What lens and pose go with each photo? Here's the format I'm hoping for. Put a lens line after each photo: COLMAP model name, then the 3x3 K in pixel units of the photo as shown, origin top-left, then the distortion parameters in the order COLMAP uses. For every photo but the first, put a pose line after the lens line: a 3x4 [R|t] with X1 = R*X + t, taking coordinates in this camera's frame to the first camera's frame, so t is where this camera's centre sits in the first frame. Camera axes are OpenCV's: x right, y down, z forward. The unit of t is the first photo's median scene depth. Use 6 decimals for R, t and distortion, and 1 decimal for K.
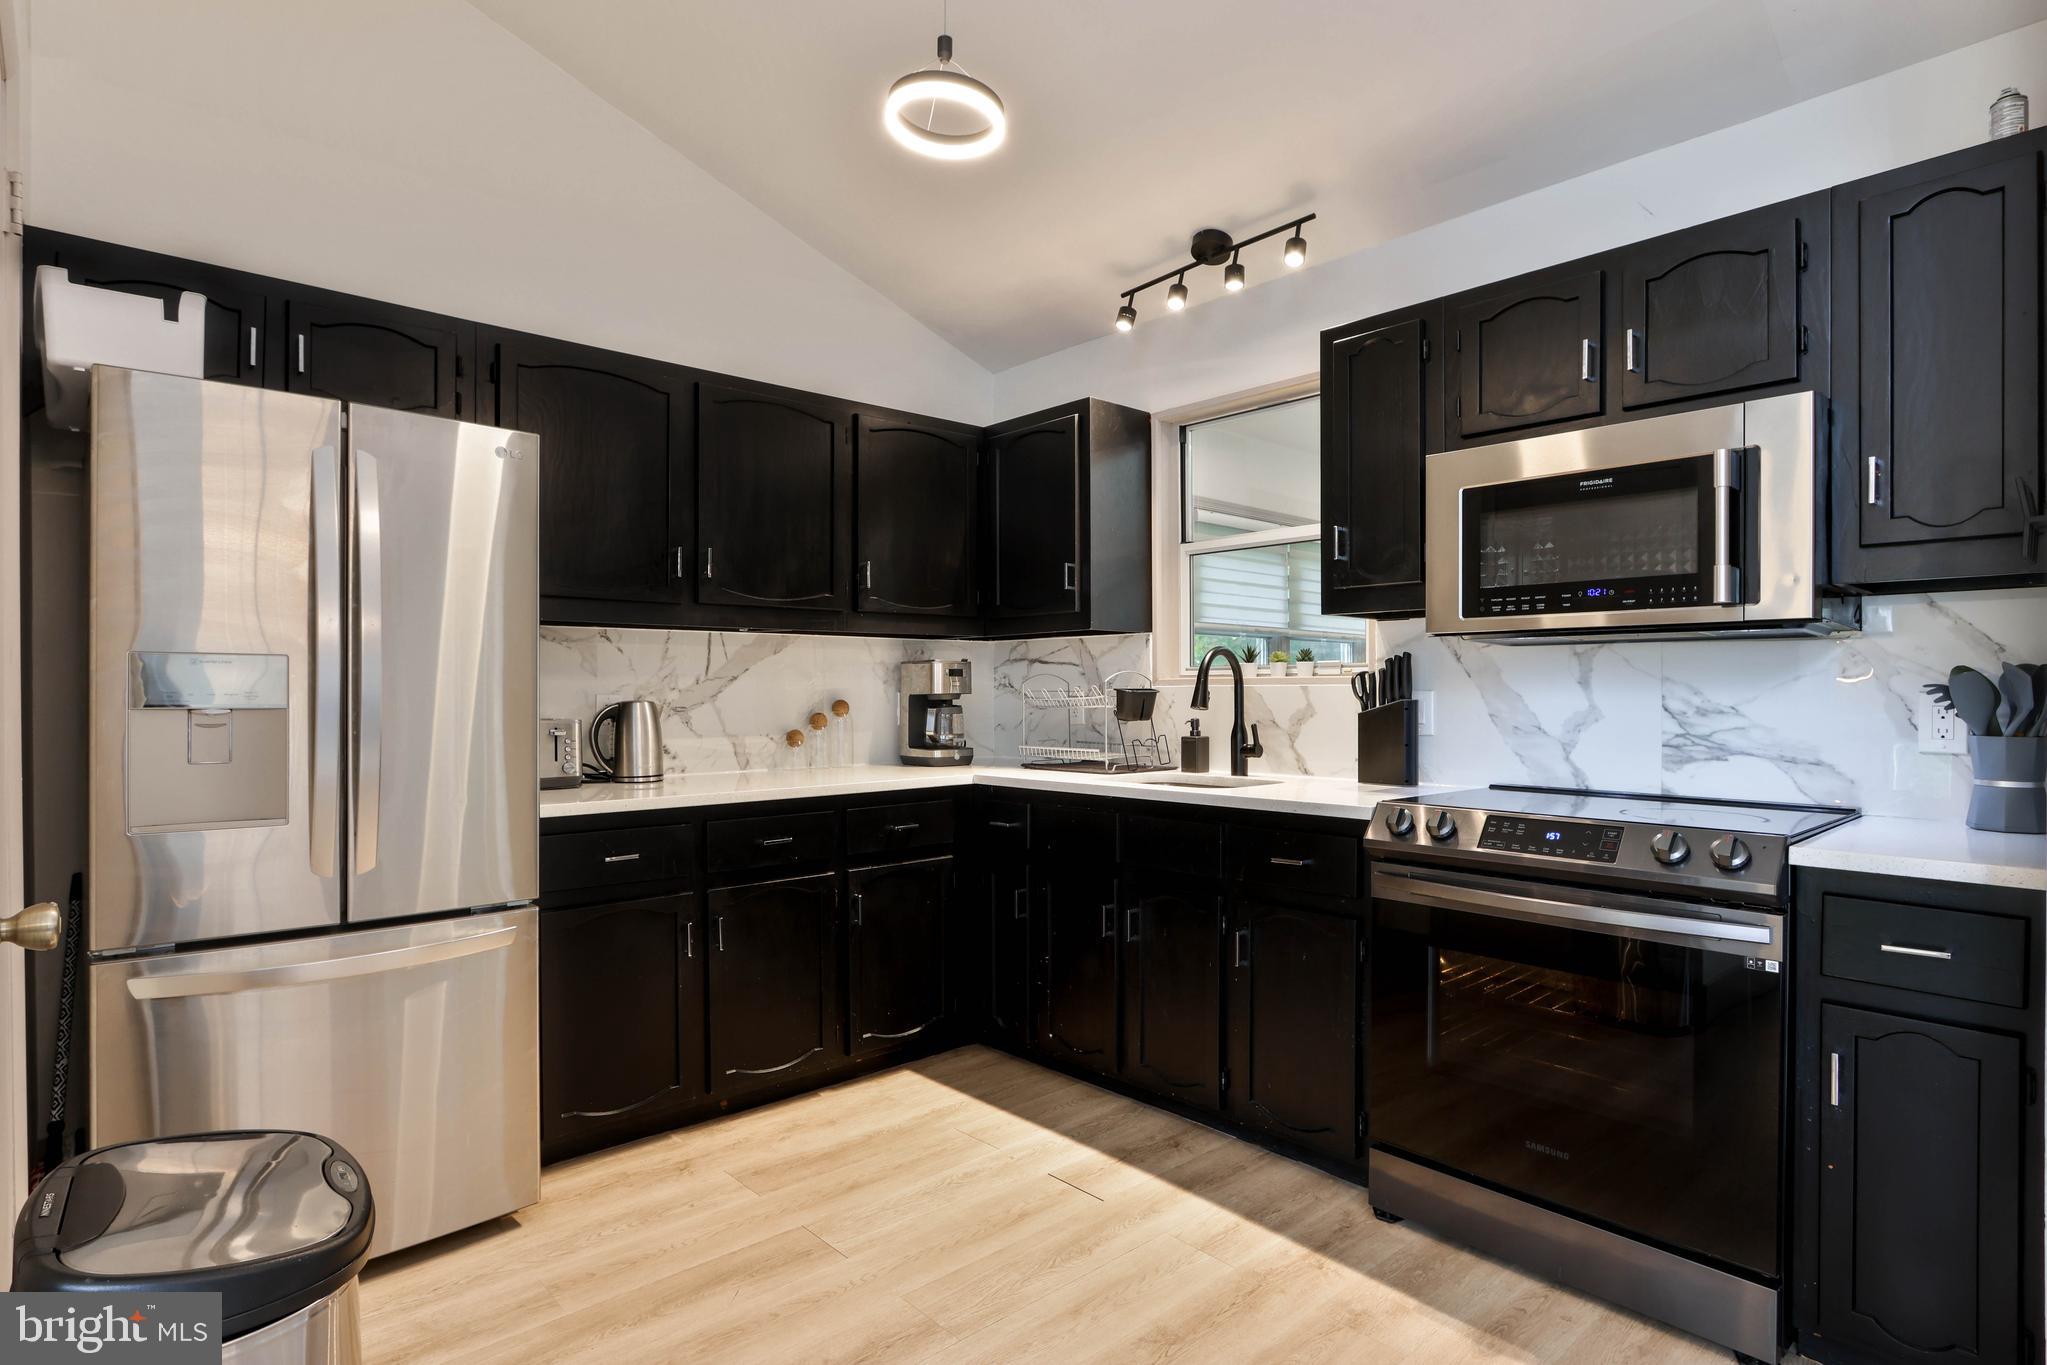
lens RADIAL K [[1050.0, 0, 1023.5], [0, 1050.0, 682.5], [0, 0, 1]] dist [0.000807, 0.000884]
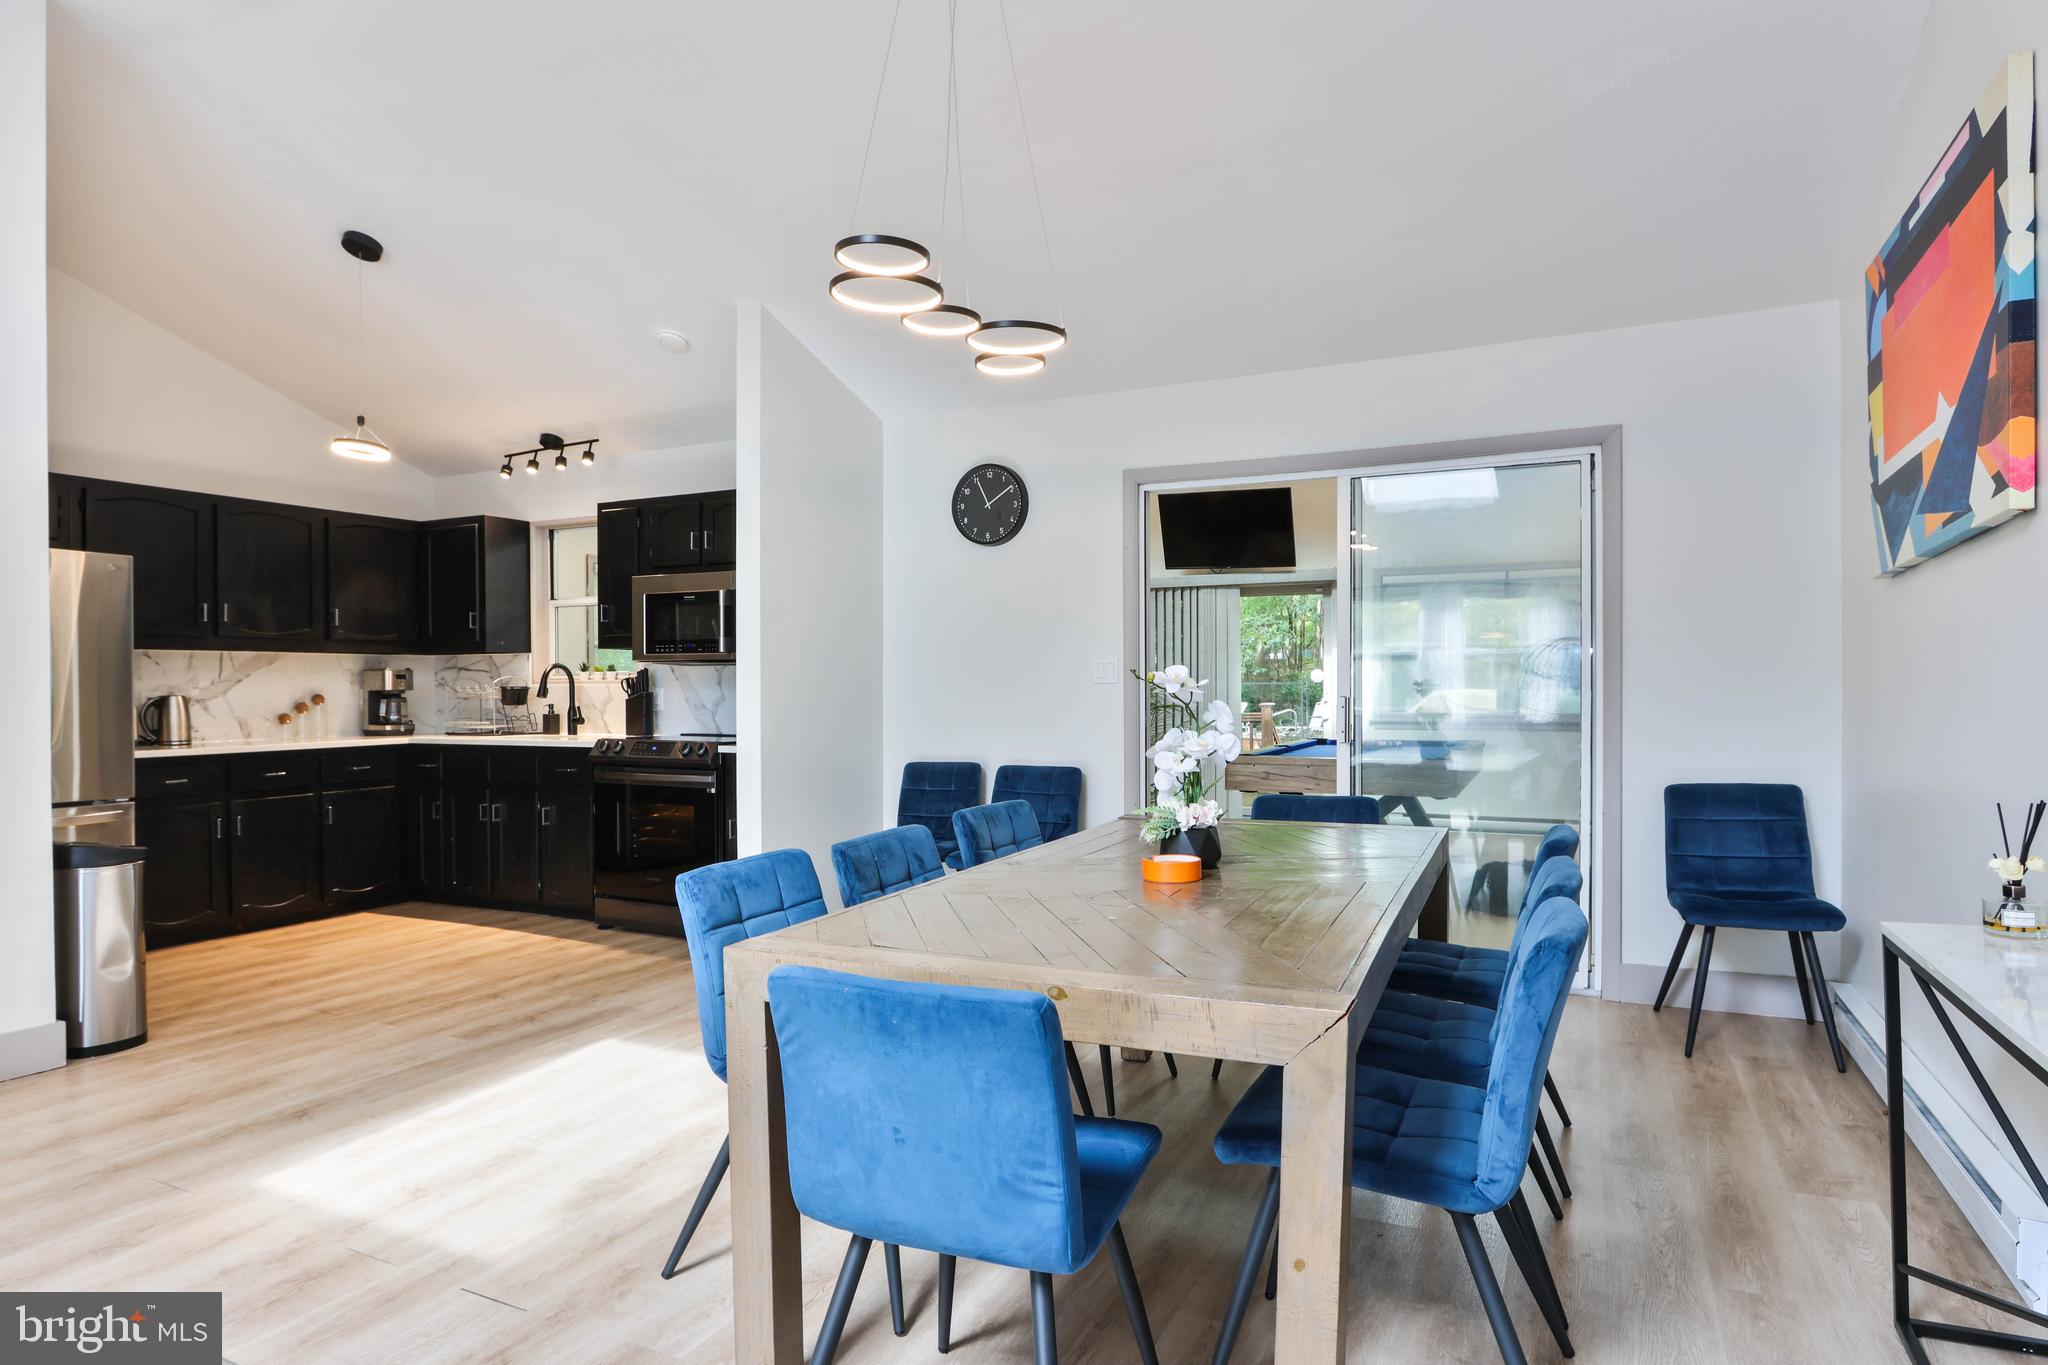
lens RADIAL K [[1159.1, 0, 1024.0], [0, 1159.1, 682.5], [0, 0, 1]] dist [-0.004276, -0.000403]
pose [[0.934307, -0.003115, 0.356455, 0.210516], [0.000460, 0.999972, 0.007532, -0.014601], [-0.356468, -0.006874, 0.934282, -1.069734]]
